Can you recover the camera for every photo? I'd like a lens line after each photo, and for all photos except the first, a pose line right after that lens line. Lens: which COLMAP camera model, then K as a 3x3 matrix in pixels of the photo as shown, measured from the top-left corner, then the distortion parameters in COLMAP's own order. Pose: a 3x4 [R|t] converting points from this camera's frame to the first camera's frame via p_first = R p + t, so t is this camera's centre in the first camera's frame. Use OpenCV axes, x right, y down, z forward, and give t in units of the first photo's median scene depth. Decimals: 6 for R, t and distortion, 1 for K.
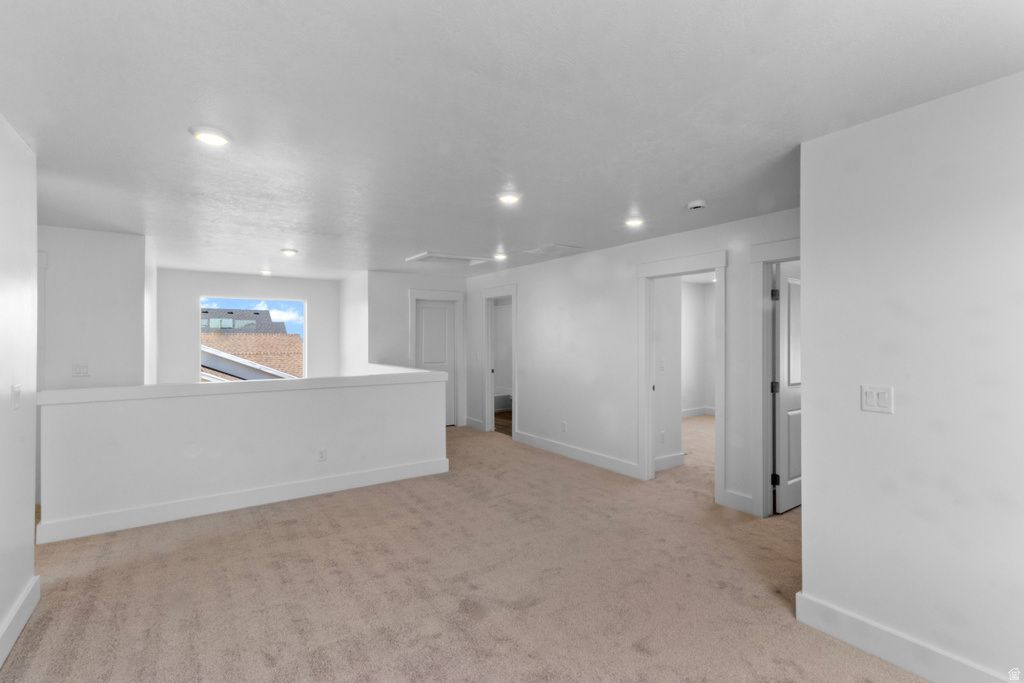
lens RADIAL K [[476.3, 0, 516.2], [0, 476.3, 335.7], [0, 0, 1]] dist [0.004568, 0.000434]
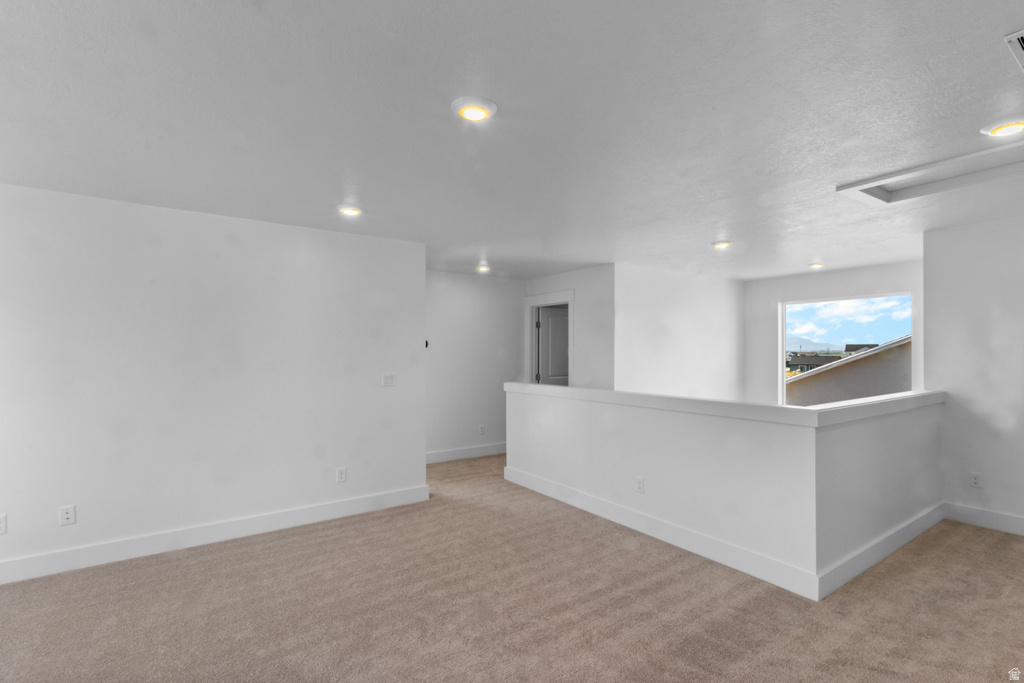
lens RADIAL K [[476.3, 0, 516.2], [0, 476.3, 335.7], [0, 0, 1]] dist [0.004568, 0.000434]
pose [[0.010425, -0.031290, -0.999456, 0.468070], [0.007983, 0.999481, -0.031207, 0.010780], [0.999914, -0.007653, 0.010669, 0.816234]]
